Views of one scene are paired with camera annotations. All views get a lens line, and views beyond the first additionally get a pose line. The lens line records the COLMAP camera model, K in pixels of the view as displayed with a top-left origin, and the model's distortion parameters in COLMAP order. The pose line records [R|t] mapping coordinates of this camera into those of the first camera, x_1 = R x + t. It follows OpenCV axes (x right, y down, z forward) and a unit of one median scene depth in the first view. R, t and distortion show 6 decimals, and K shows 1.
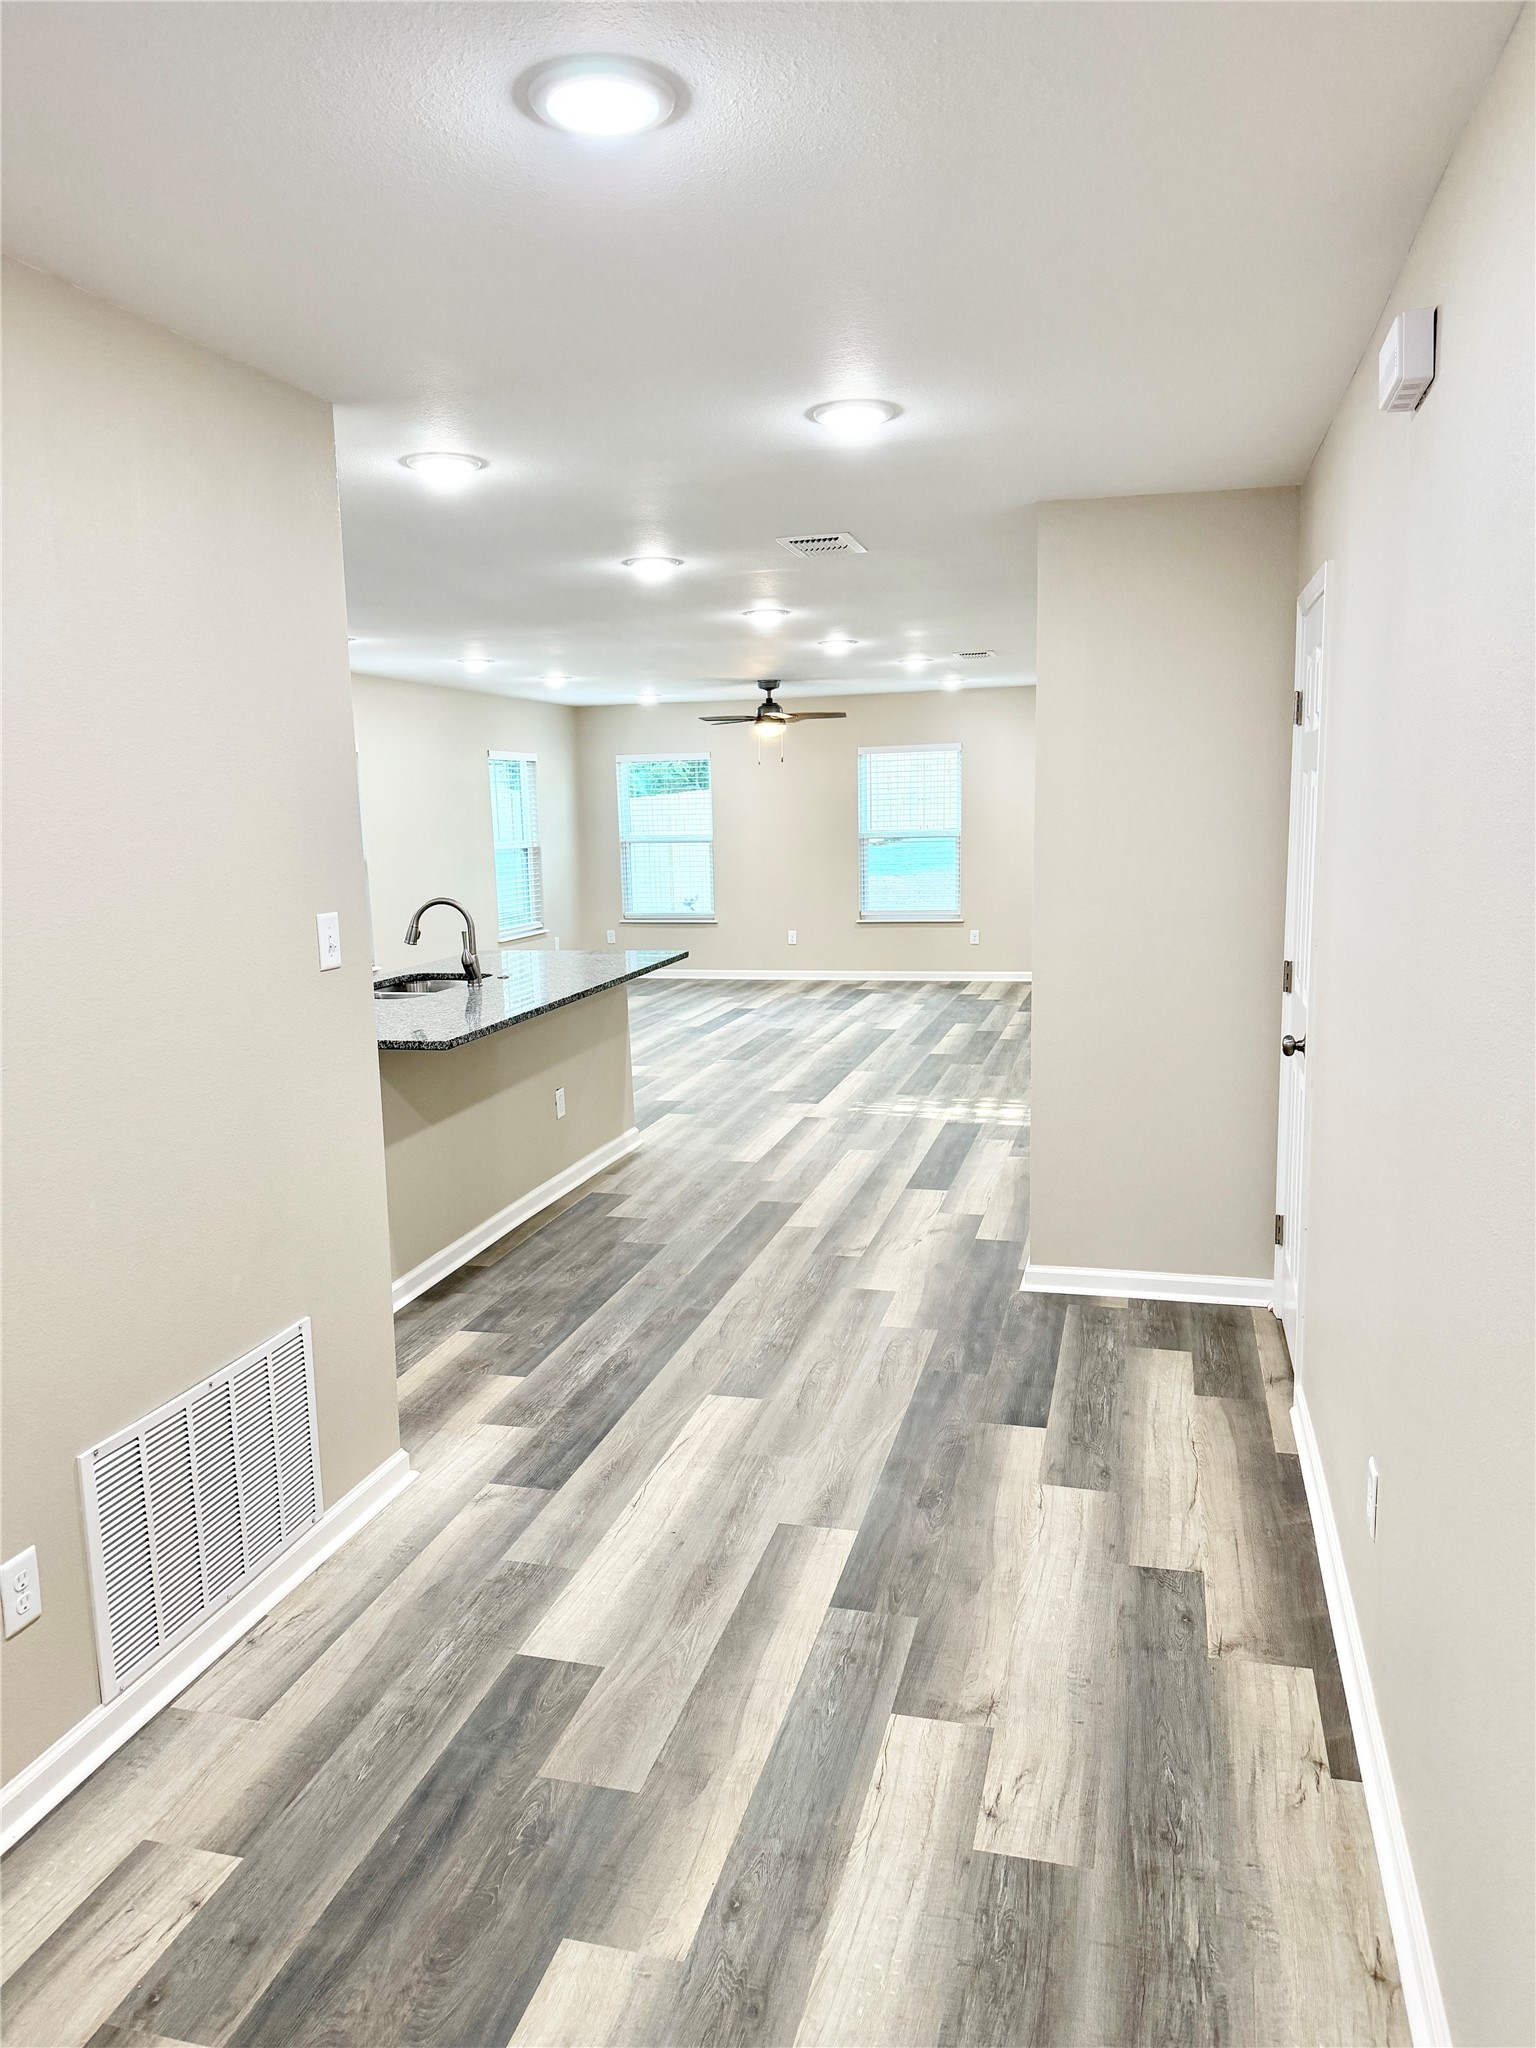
lens RADIAL K [[1432.5, 0, 768.0], [0, 1432.5, 1024.0], [0, 0, 1]] dist [0.065917, -0.079147]
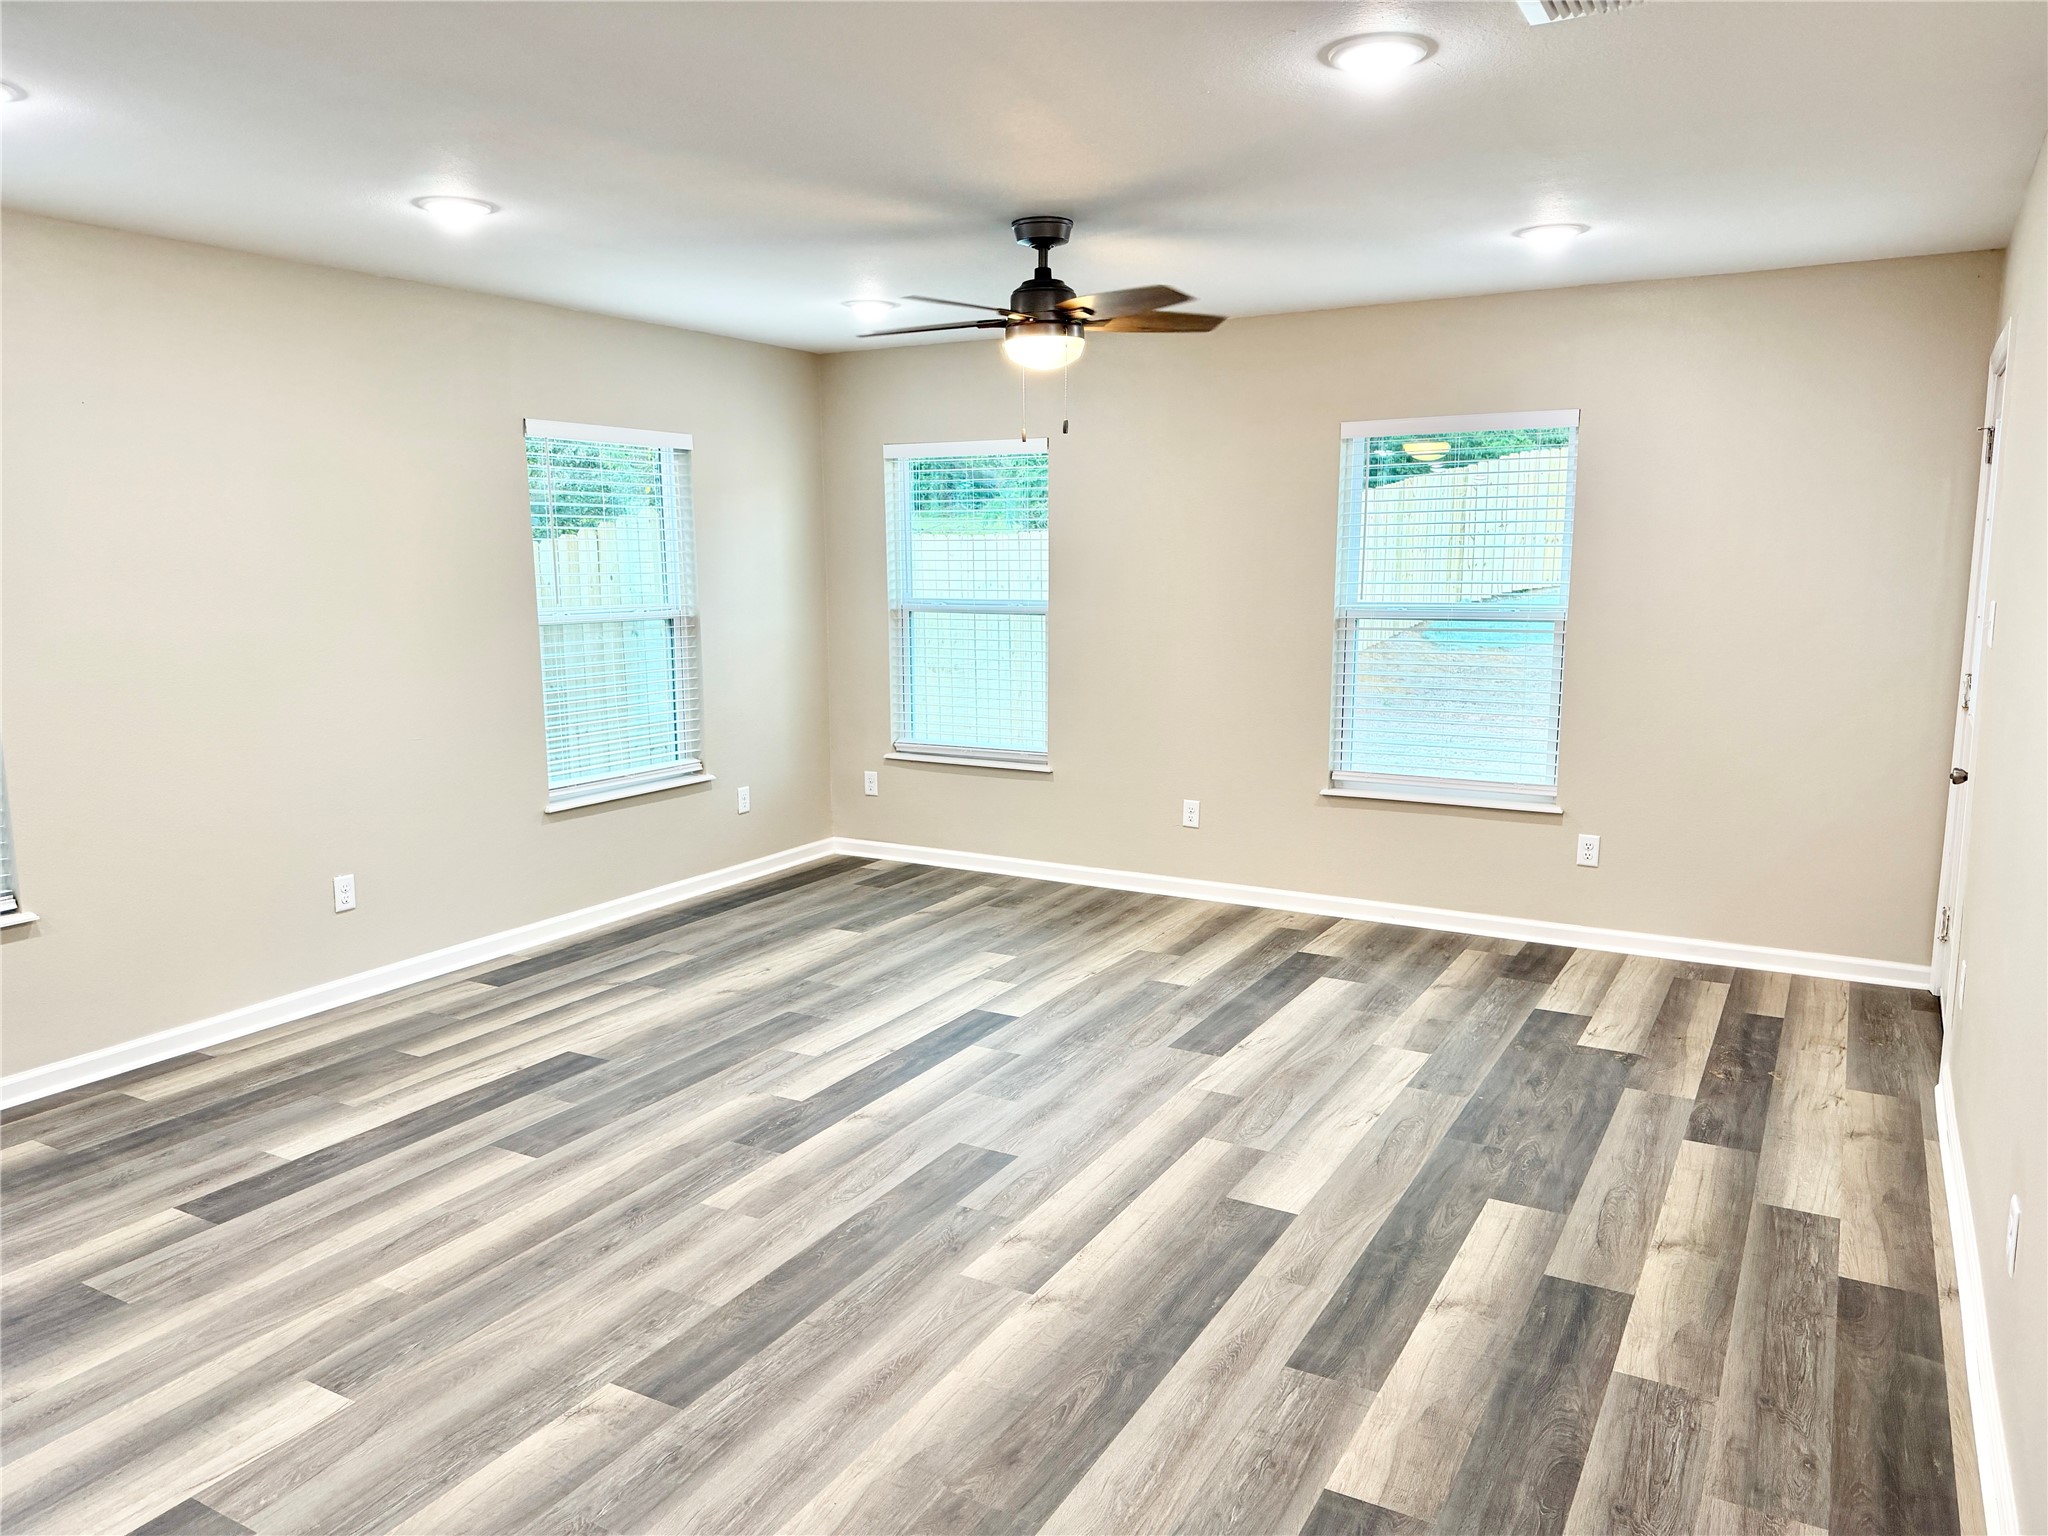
lens RADIAL K [[1432.5, 0, 1027.6], [0, 1432.5, 765.3], [0, 0, 1]] dist [0.065917, -0.079147]
pose [[0.966512, 0.055950, -0.250447, 0.464350], [-0.054641, 0.998432, 0.012182, -0.437916], [0.250735, 0.001911, 0.968054, 2.807247]]
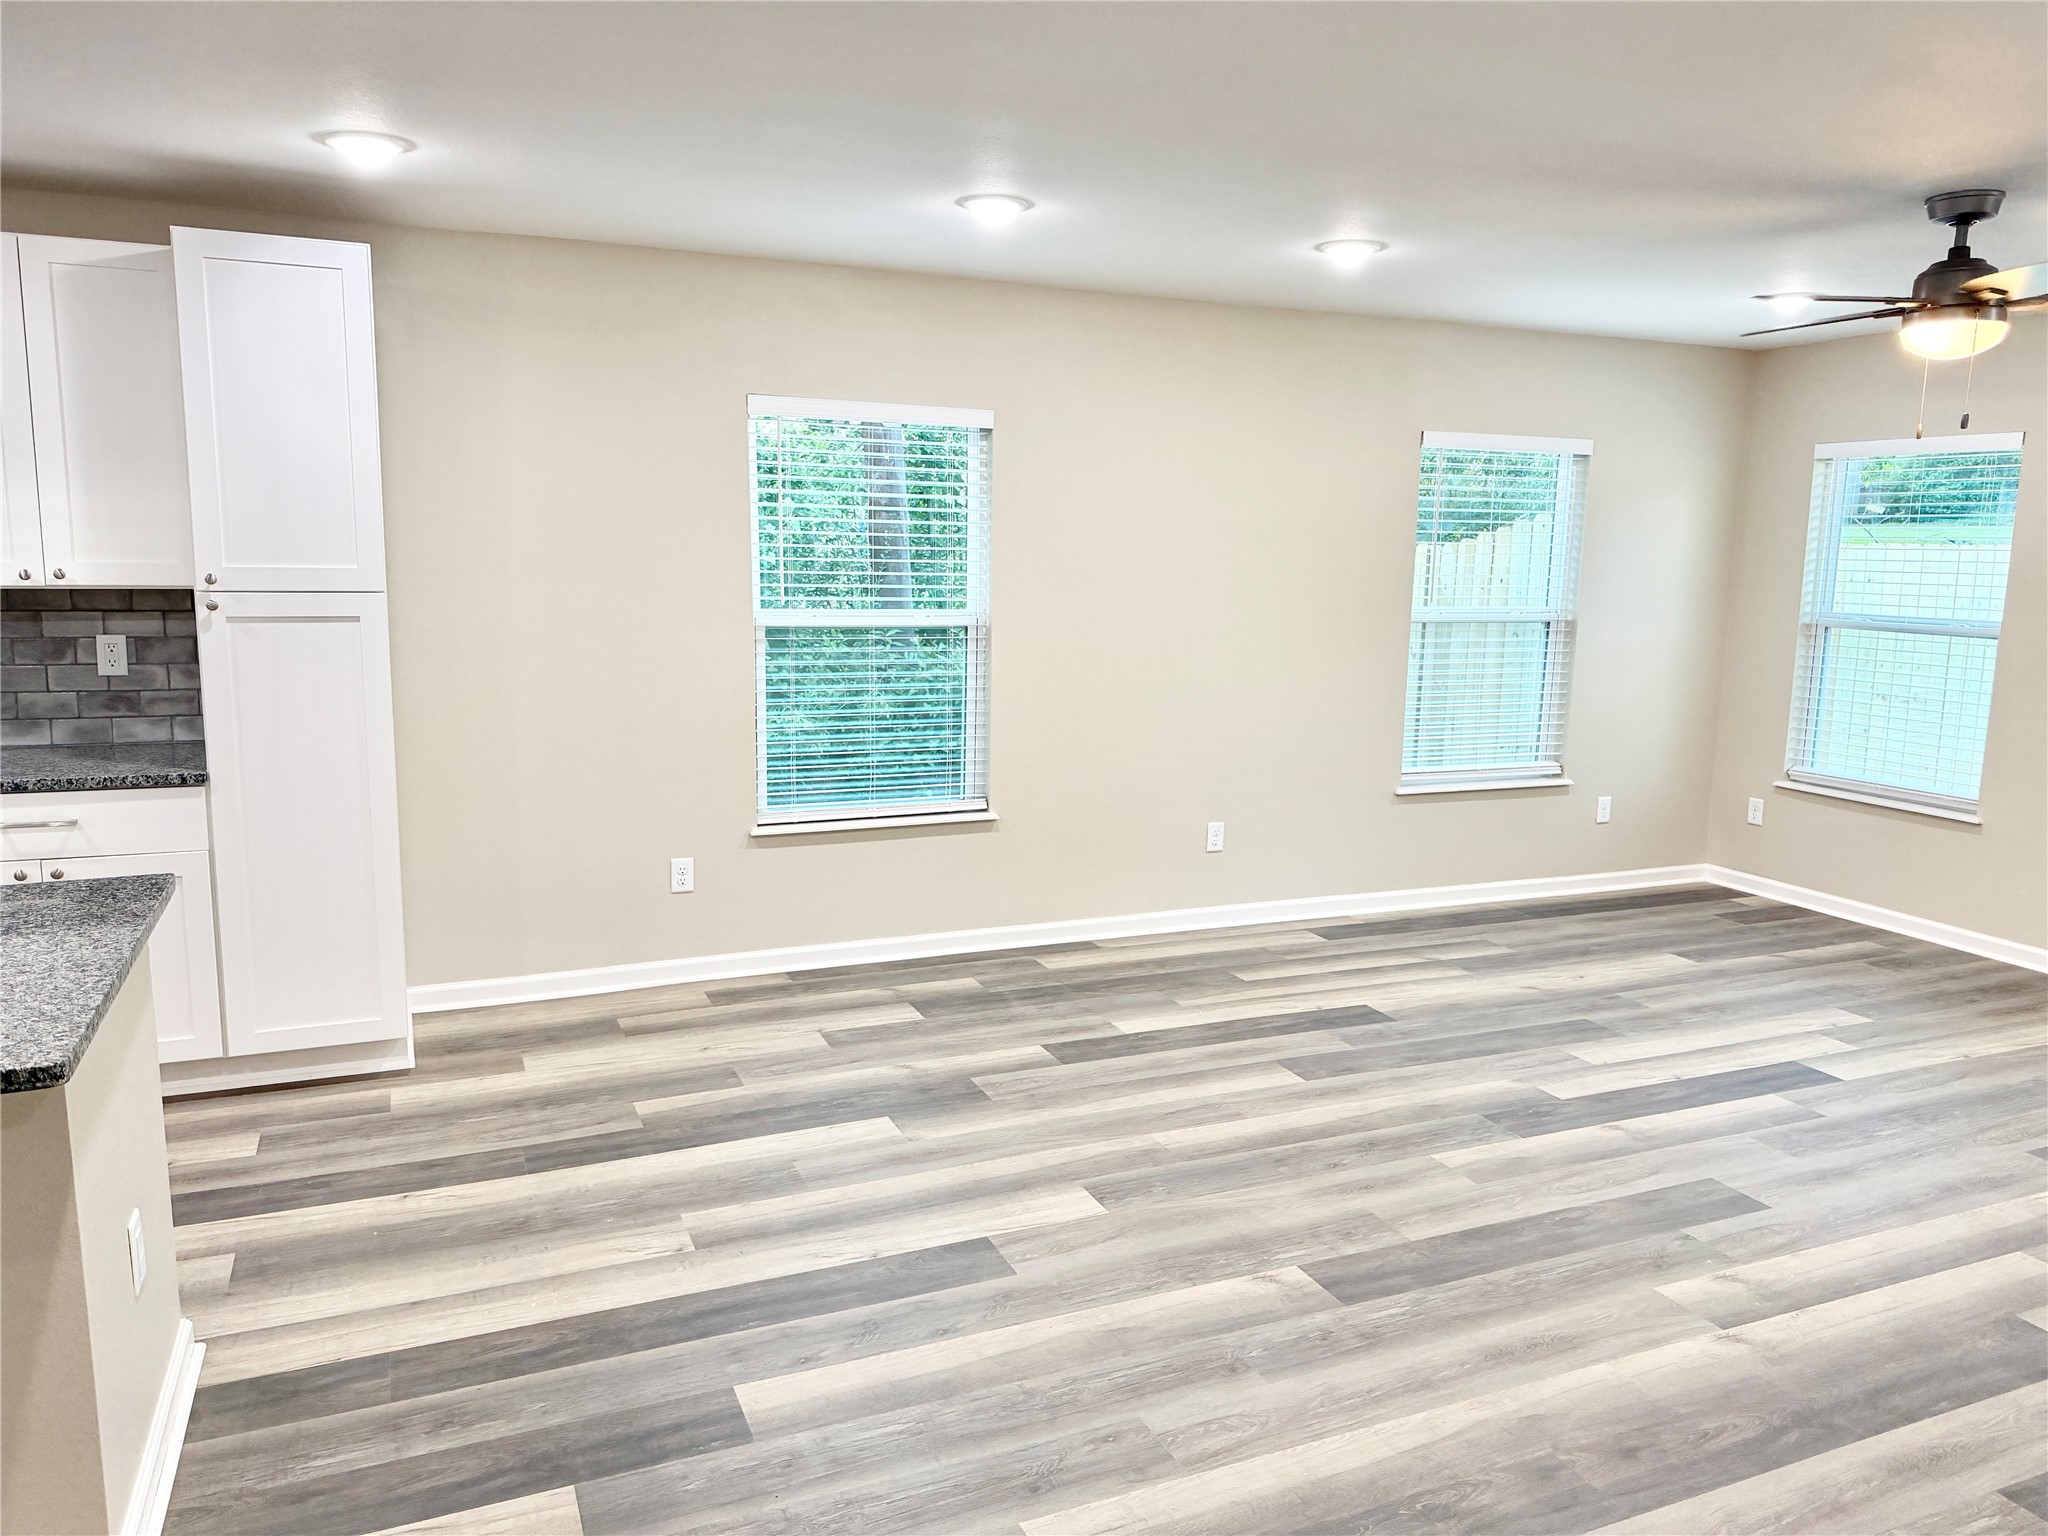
lens RADIAL K [[1440.5, 0, 1038.0], [0, 1440.5, 765.1], [0, 0, 1]] dist [0.091404, -0.127364]
pose [[0.619179, 0.154465, -0.769908, 0.698142], [-0.153292, 0.985375, 0.074412, -0.431646], [0.770142, 0.071947, 0.633802, 2.774911]]
